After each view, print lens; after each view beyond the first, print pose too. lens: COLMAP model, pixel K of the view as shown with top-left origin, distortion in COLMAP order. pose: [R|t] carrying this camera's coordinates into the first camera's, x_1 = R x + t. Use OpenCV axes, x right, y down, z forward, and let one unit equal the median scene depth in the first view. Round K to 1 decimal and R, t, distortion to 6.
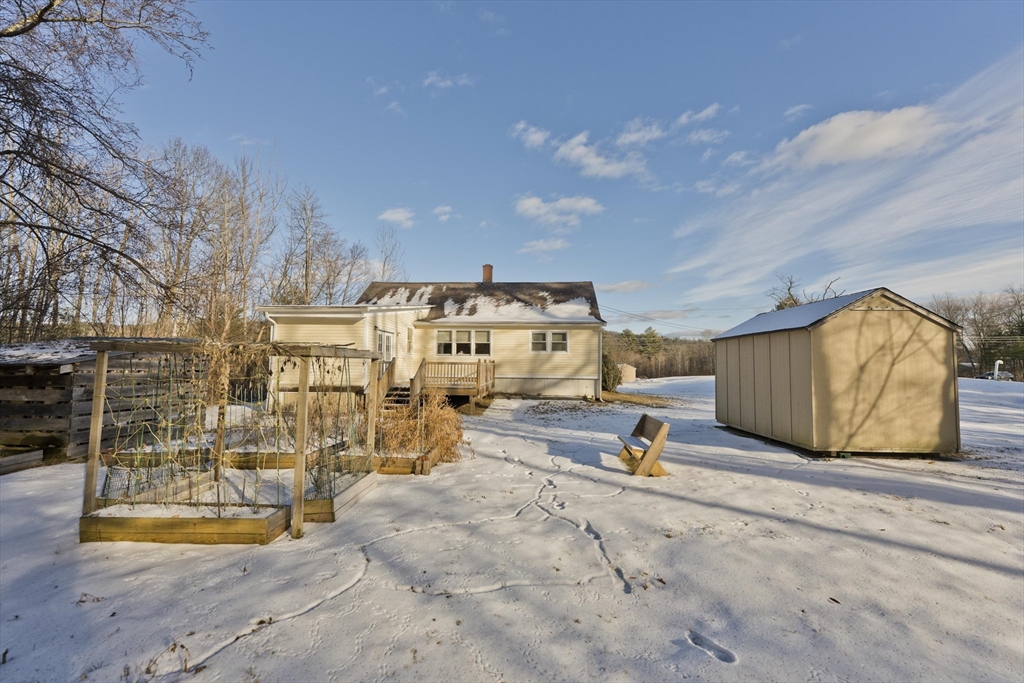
lens RADIAL K [[404.4, 0, 512.7], [0, 404.4, 340.8], [0, 0, 1]] dist [-0.002327, -0.000637]
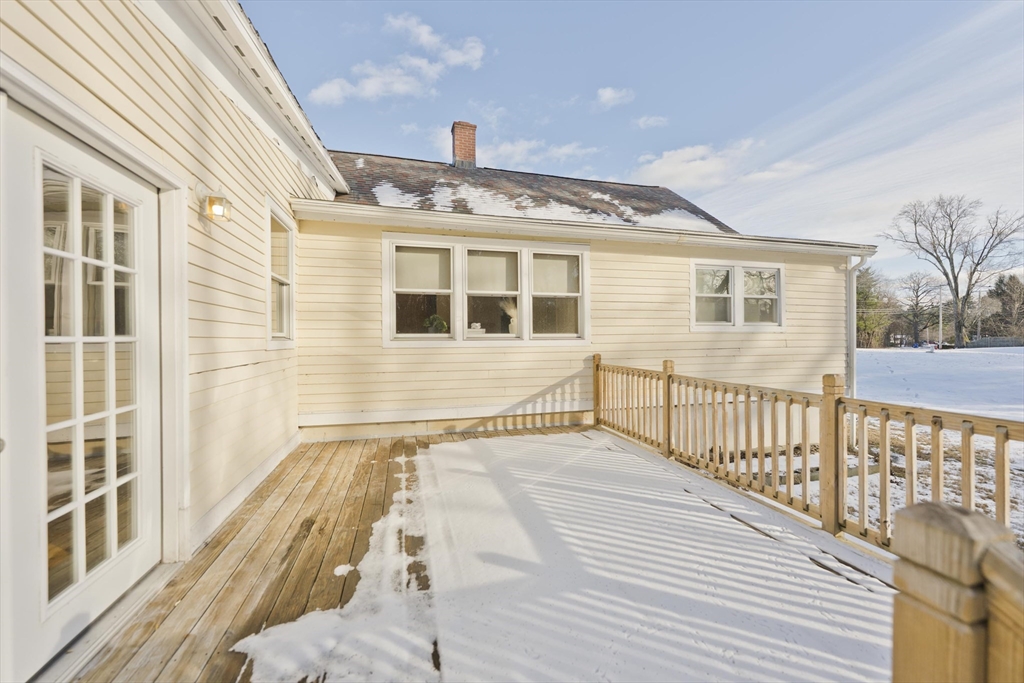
lens RADIAL K [[404.4, 0, 516.0], [0, 404.4, 336.7], [0, 0, 1]] dist [-0.002327, -0.000637]
pose [[0.945551, -0.012134, 0.325248, -0.198556], [-0.007366, 0.998251, 0.058656, 0.018101], [-0.325391, -0.057858, 0.943808, 0.726548]]
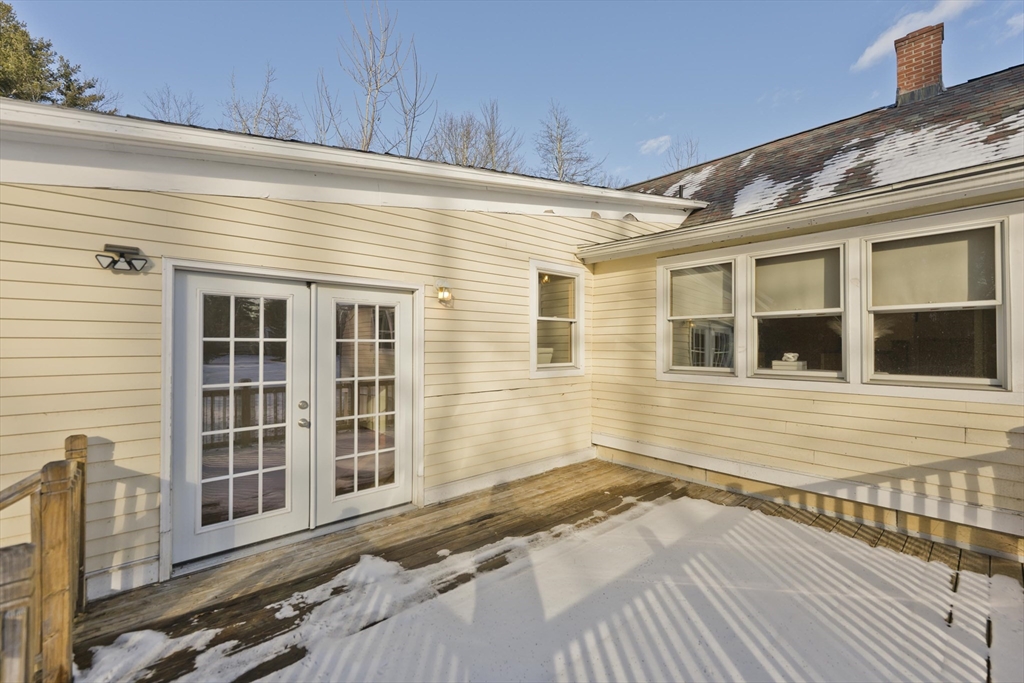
lens RADIAL K [[427.1, 0, 509.1], [0, 427.1, 338.2], [0, 0, 1]] dist [-0.000733, 0.000258]
pose [[0.706978, -0.017126, -0.707028, -0.073705], [0.047843, 0.998575, 0.023651, 0.004908], [0.705616, -0.050547, 0.706790, 0.750239]]
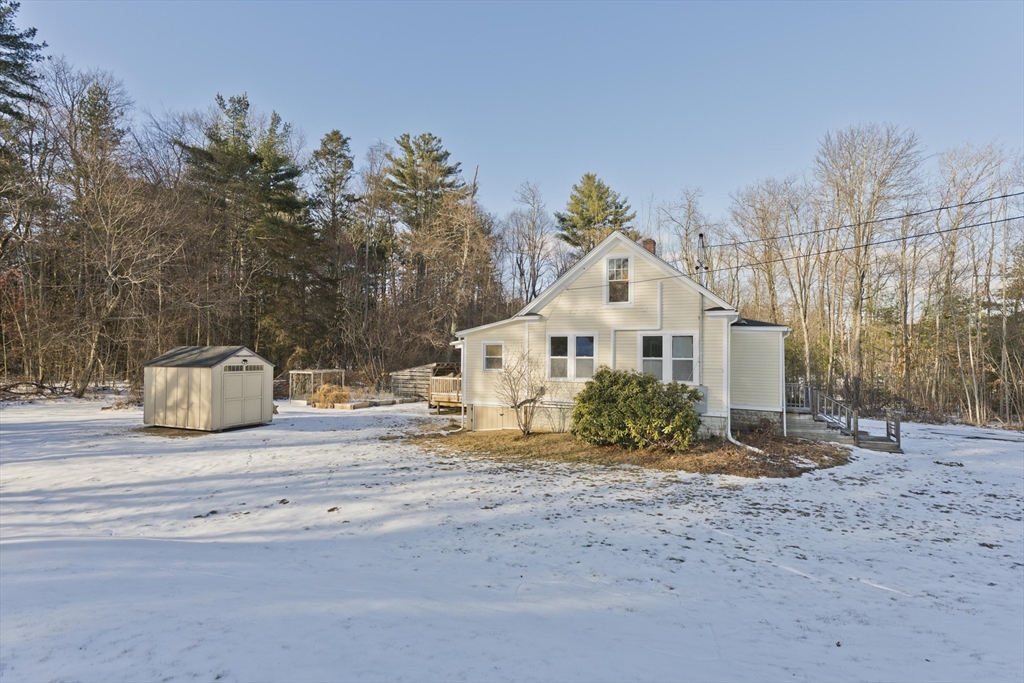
lens RADIAL K [[518.3, 0, 516.4], [0, 518.3, 345.6], [0, 0, 1]] dist [-0.005370, 0.001017]
pose [[-0.368151, -0.023438, -0.929471, 0.982804], [0.045049, 0.998058, -0.043011, 0.031076], [0.928674, -0.057706, -0.366380, 1.345775]]
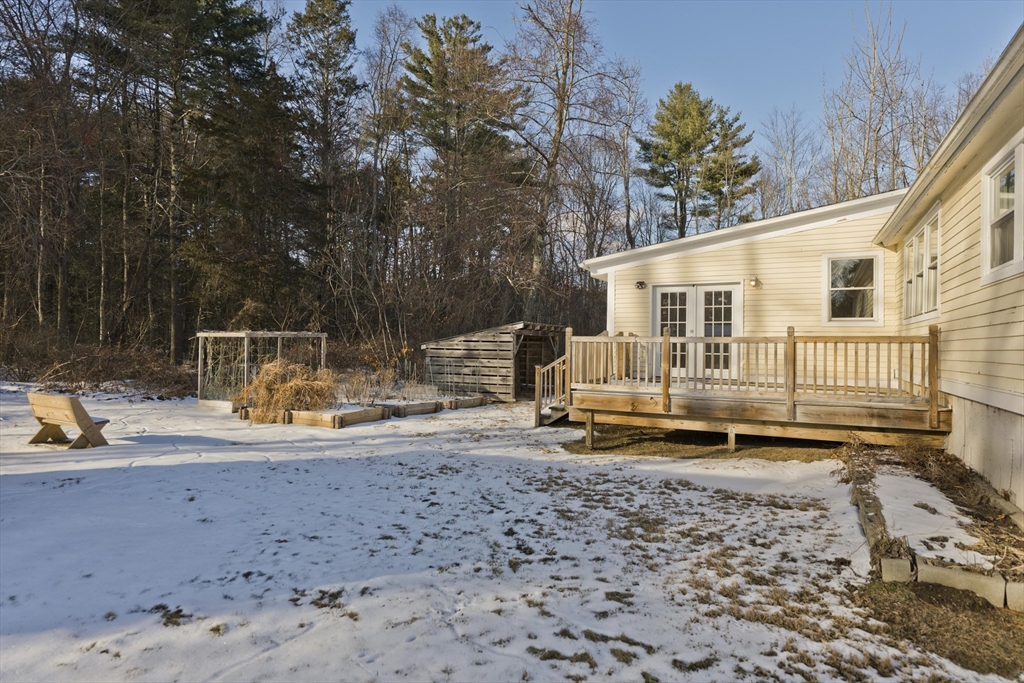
lens RADIAL K [[567.7, 0, 510.5], [0, 567.7, 340.4], [0, 0, 1]] dist [-0.005791, -0.000084]
pose [[-0.409874, -0.019553, -0.911932, 0.394152], [0.040071, 0.998419, -0.039418, 0.059642], [0.911261, -0.052698, -0.408443, 0.887456]]
